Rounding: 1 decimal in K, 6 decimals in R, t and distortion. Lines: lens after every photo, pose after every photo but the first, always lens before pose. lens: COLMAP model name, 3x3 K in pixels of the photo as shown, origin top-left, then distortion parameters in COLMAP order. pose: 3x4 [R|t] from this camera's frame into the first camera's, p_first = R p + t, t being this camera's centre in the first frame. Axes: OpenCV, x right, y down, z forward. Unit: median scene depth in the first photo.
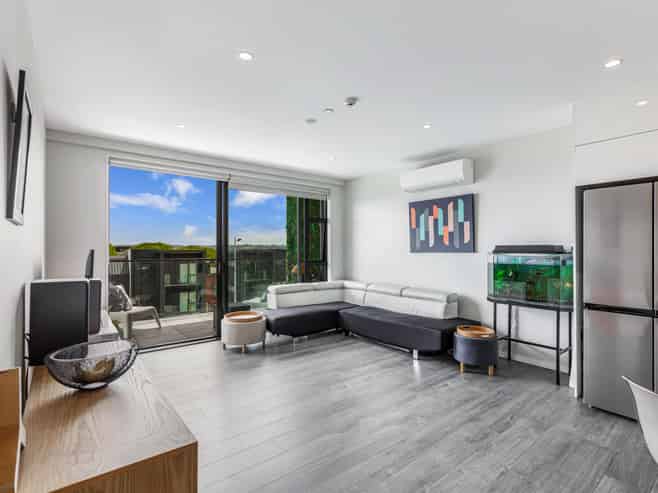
lens RADIAL K [[332.4, 0, 329.5], [0, 332.4, 250.7], [0, 0, 1]] dist [-0.001676, -0.000062]
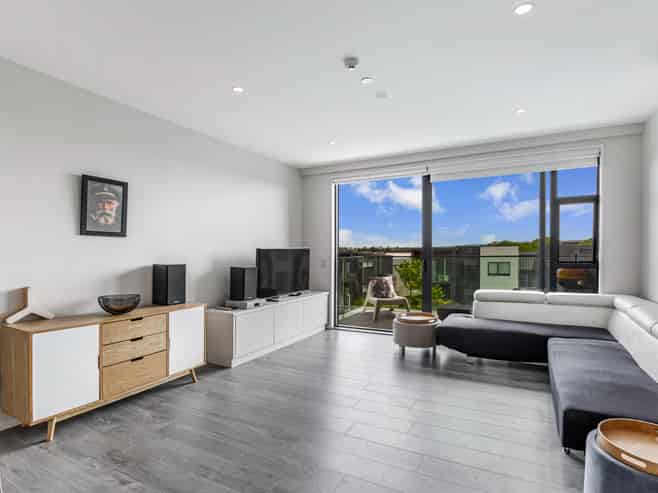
lens RADIAL K [[332.4, 0, 329.5], [0, 332.4, 250.7], [0, 0, 1]] dist [-0.001676, -0.000062]
pose [[0.413319, -0.004244, -0.910576, 0.385105], [0.003320, 0.999990, -0.003154, 0.011622], [0.910580, -0.001720, 0.413329, 0.301242]]
